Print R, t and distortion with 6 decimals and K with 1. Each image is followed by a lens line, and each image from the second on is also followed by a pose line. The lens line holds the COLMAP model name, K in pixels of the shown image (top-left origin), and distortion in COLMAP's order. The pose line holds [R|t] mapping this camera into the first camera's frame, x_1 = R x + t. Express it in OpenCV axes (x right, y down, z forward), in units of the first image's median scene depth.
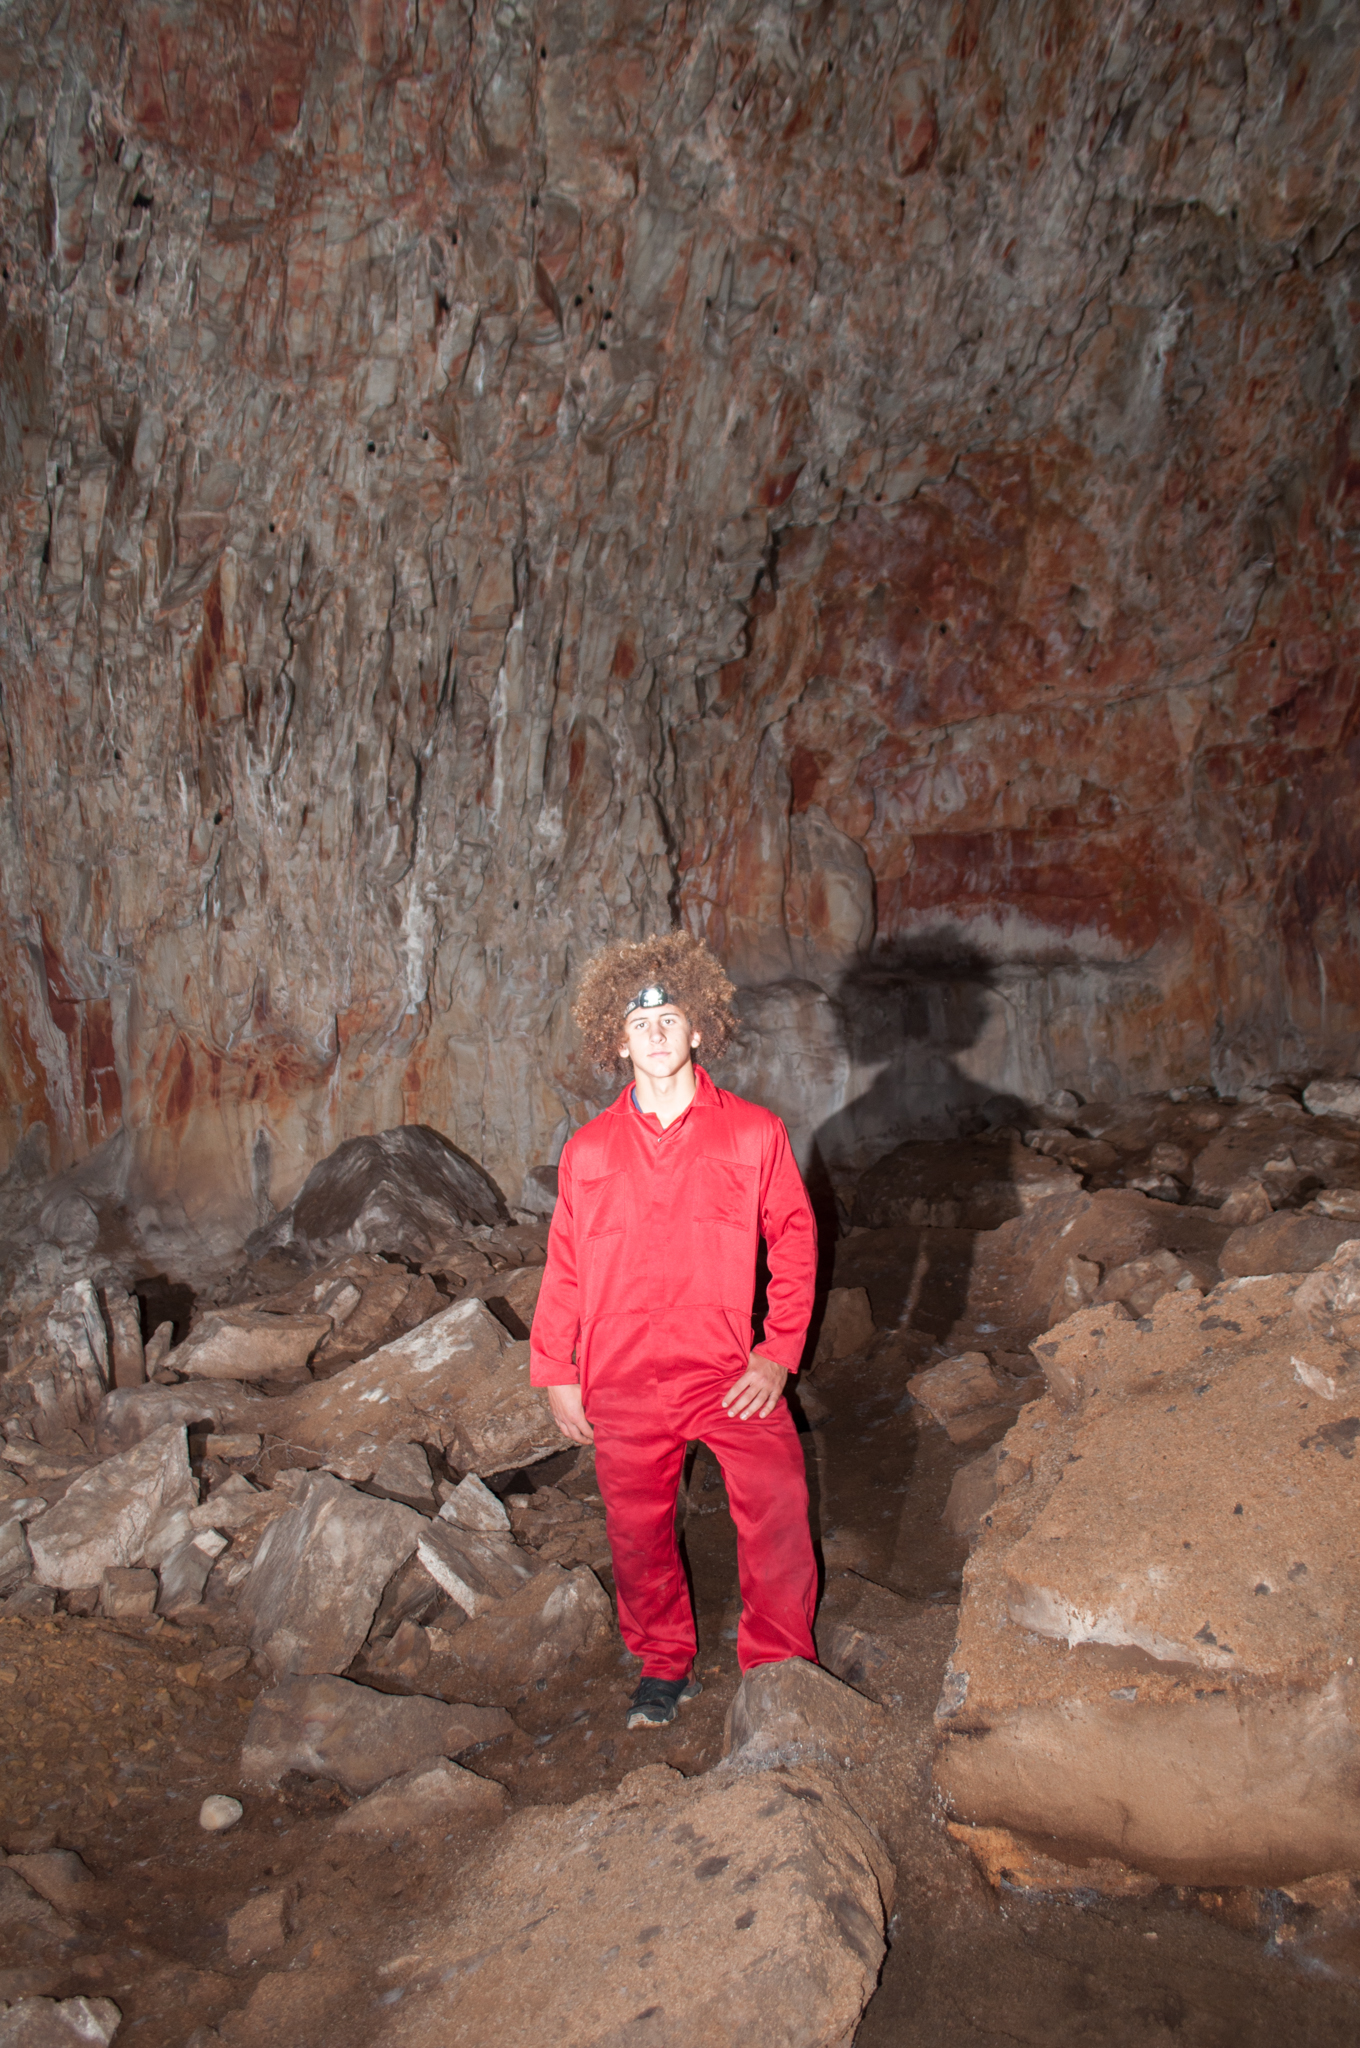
lens RADIAL K [[1596.9, 0, 680.0], [0, 1596.9, 1024.0], [0, 0, 1]] dist [-0.088431, 0.019309]
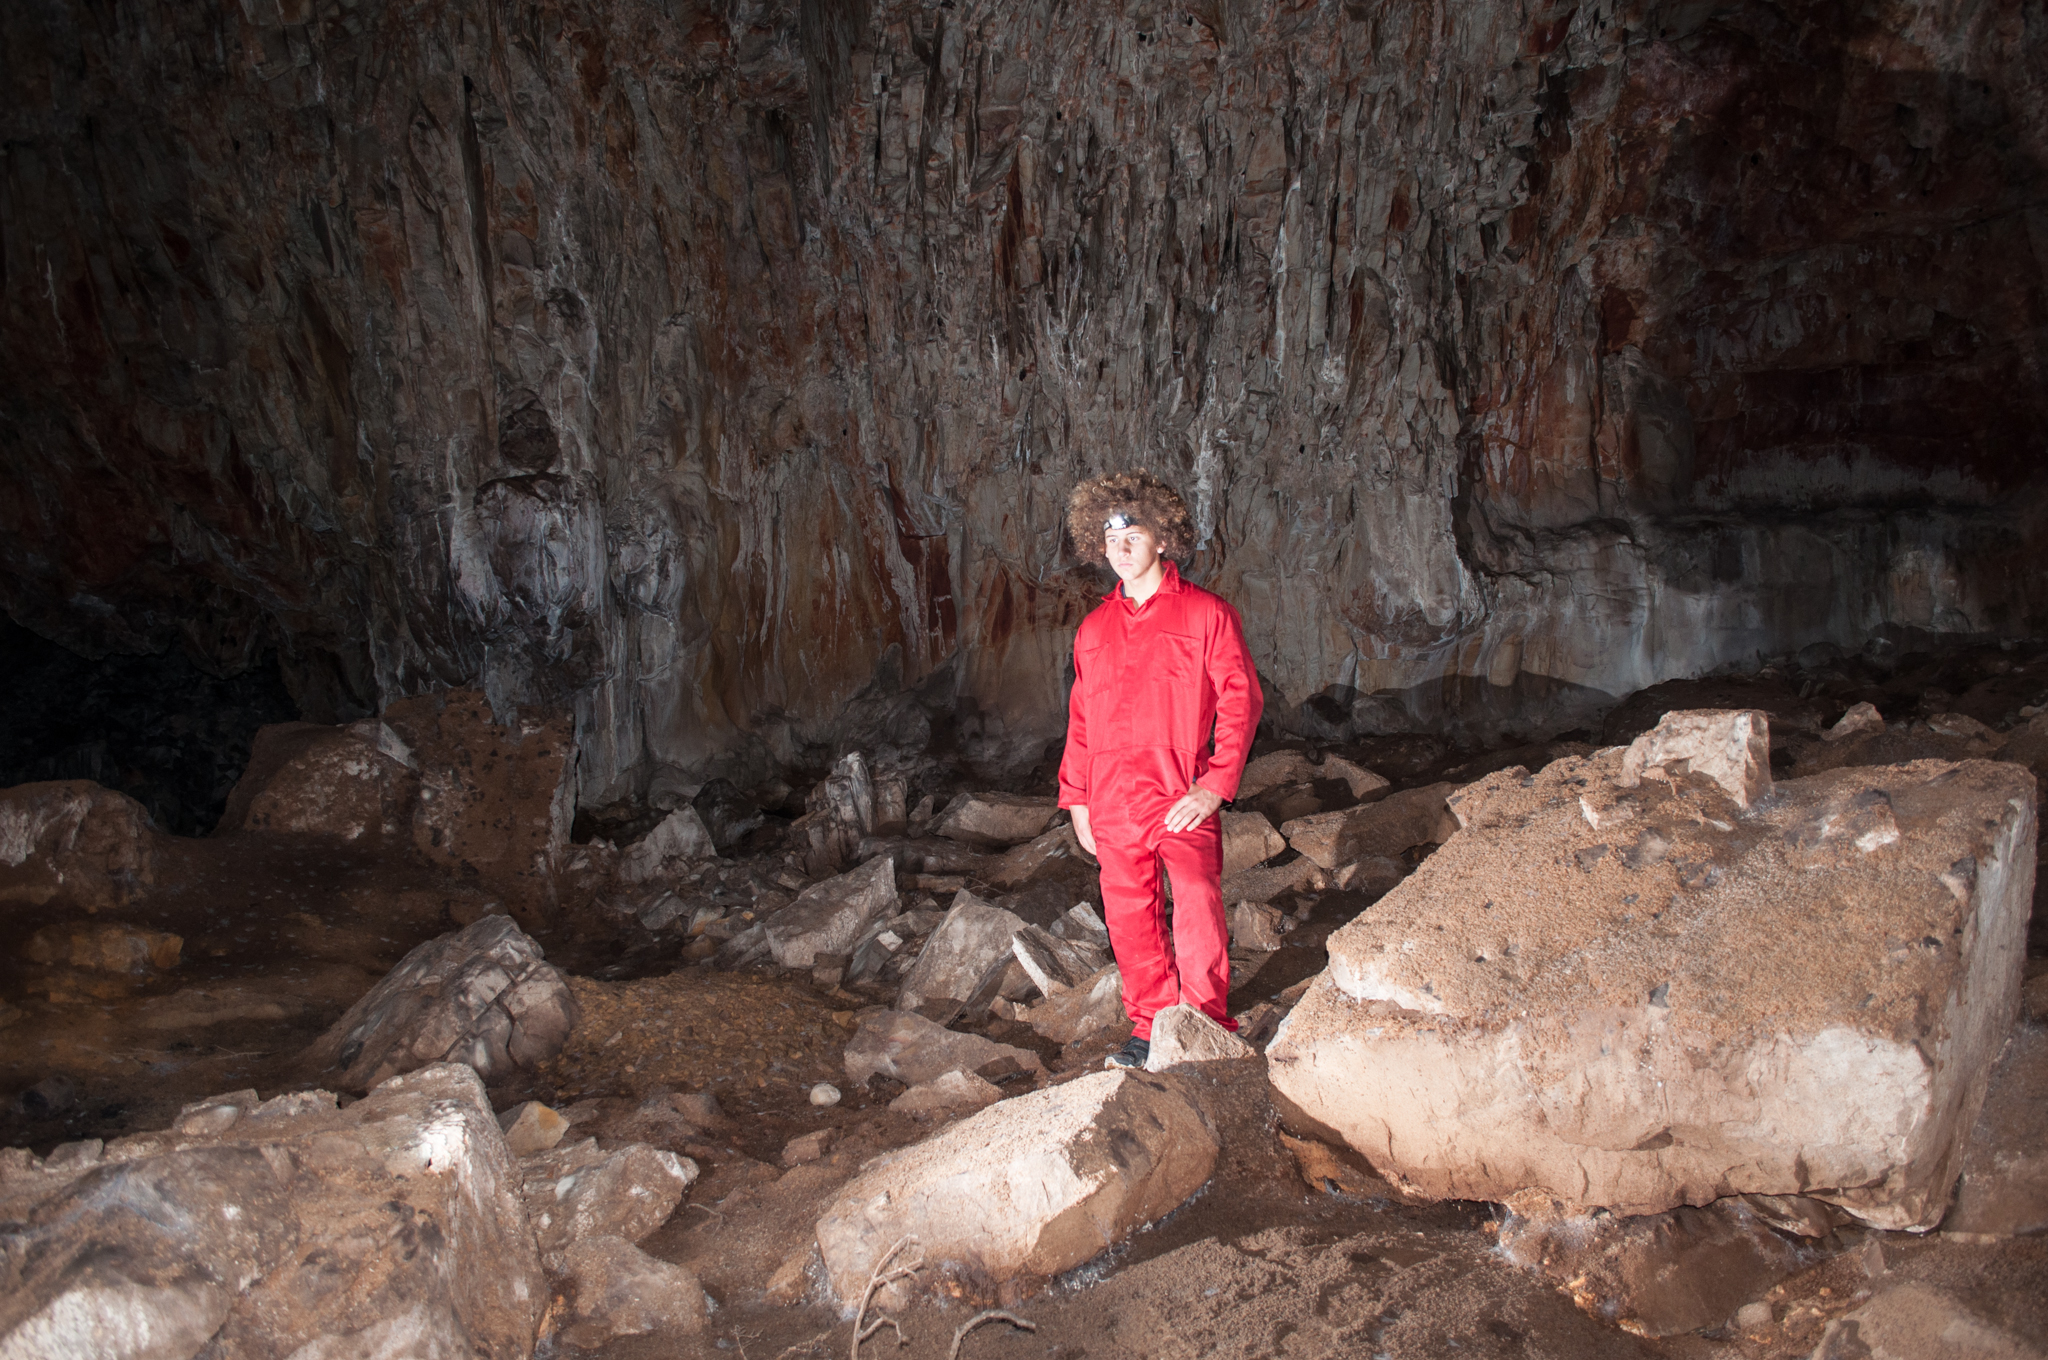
lens RADIAL K [[1603.8, 0, 1017.9], [0, 1603.8, 635.0], [0, 0, 1]] dist [-0.080247, 0.009365]
pose [[0.936864, 0.024835, -0.348810, 0.107711], [-0.011473, 0.999121, 0.040321, 0.010175], [0.349505, -0.033773, 0.936326, -0.081107]]
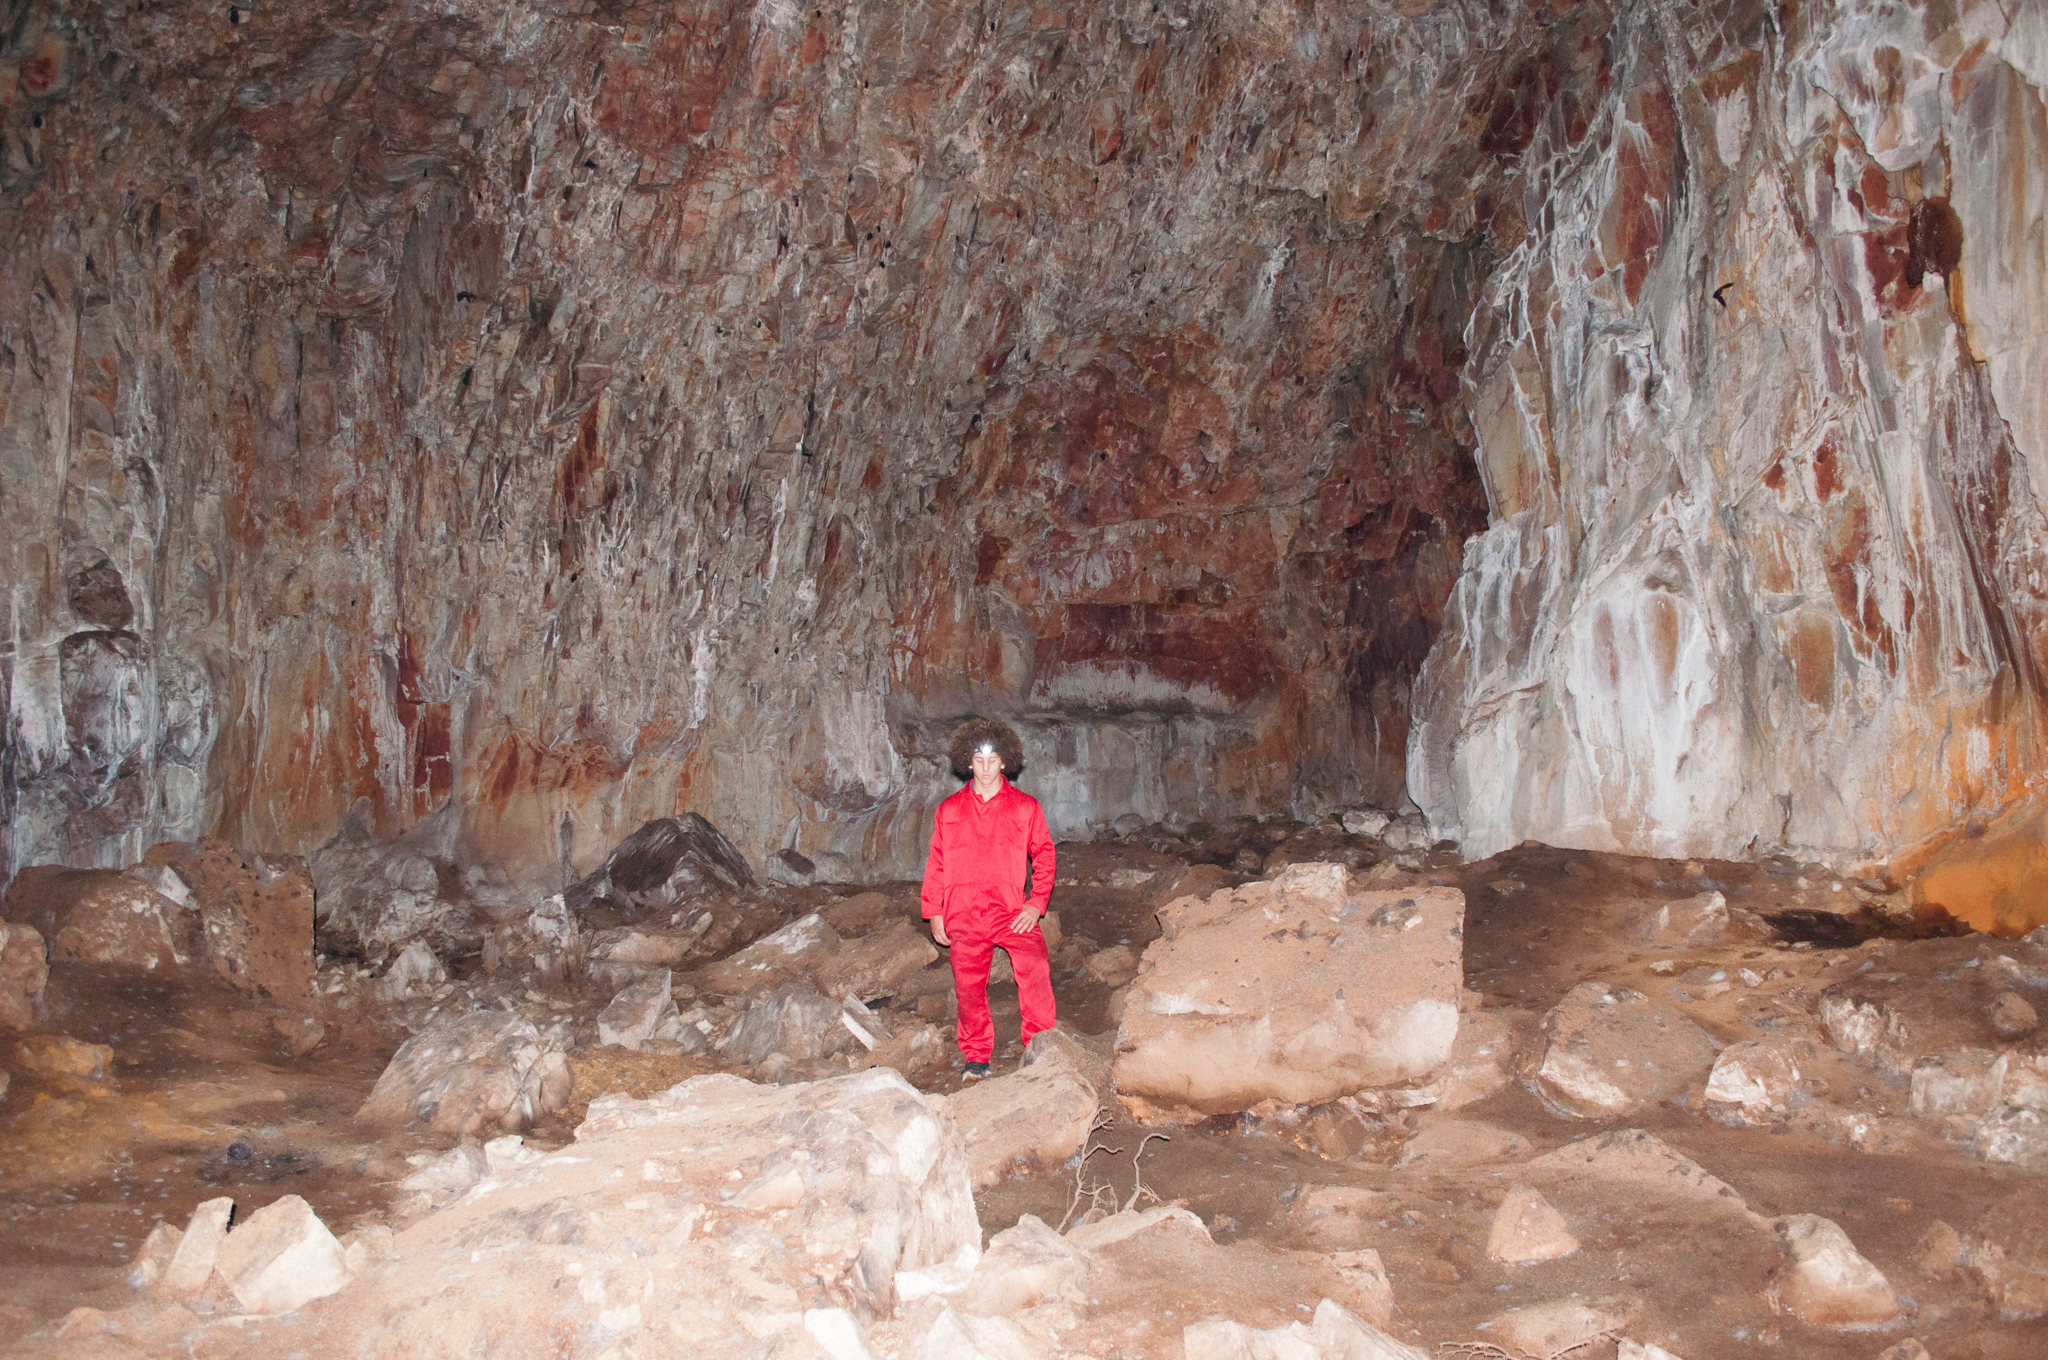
lens RADIAL K [[1606.8, 0, 999.7], [0, 1606.8, 614.4], [0, 0, 1]] dist [-0.093880, 0.007016]
pose [[0.990983, 0.060561, 0.119516, -0.090674], [-0.050812, 0.995254, -0.082993, -0.003493], [-0.123975, 0.076172, 0.989357, -0.384596]]
